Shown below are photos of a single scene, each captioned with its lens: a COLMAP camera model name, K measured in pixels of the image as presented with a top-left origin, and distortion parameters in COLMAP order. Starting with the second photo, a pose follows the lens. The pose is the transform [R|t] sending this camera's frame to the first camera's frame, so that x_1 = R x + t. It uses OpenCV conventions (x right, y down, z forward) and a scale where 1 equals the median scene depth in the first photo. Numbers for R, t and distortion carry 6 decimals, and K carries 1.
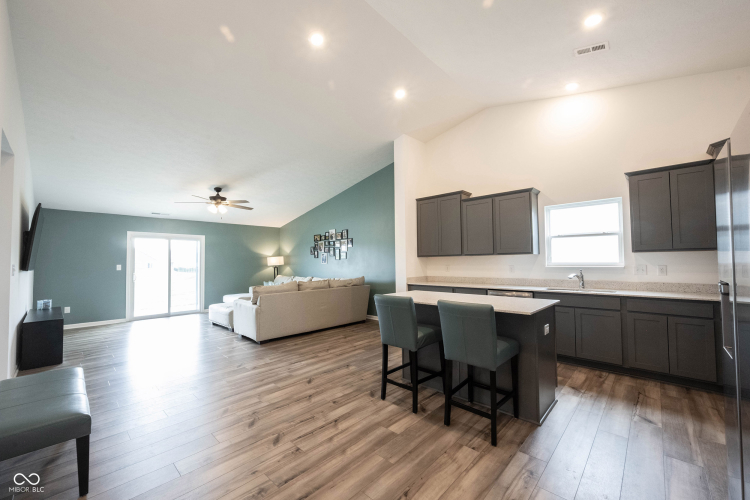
lens RADIAL K [[294.8, 0, 375.0], [0, 294.8, 250.0], [0, 0, 1]] dist [0.000580, 0.000078]
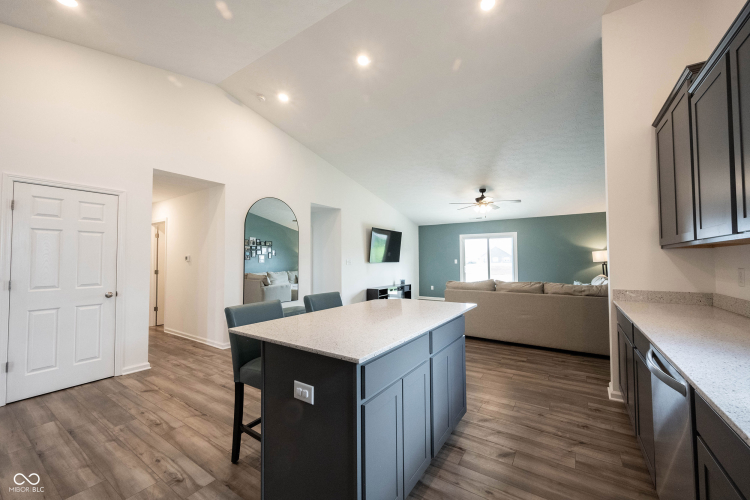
lens RADIAL K [[294.8, 0, 375.0], [0, 294.8, 250.0], [0, 0, 1]] dist [0.000580, 0.000078]
pose [[0.168882, -0.025015, -0.985319, 0.452904], [0.045314, 0.998818, -0.017591, 0.013171], [0.984594, -0.041678, 0.169816, 0.422042]]
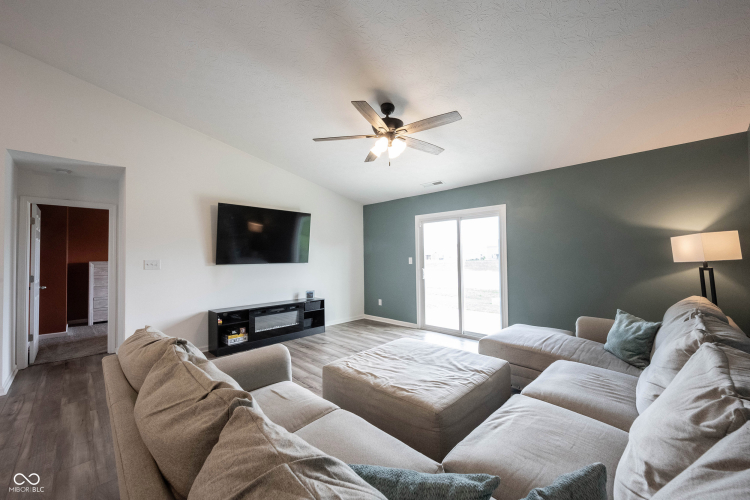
lens RADIAL K [[297.1, 0, 365.2], [0, 297.1, 249.7], [0, 0, 1]] dist [0.001808, 0.000201]
pose [[-0.026818, -0.016205, -0.999509, -0.030751], [0.055898, 0.998280, -0.017685, 0.038165], [0.998076, -0.056344, -0.025867, 0.954320]]
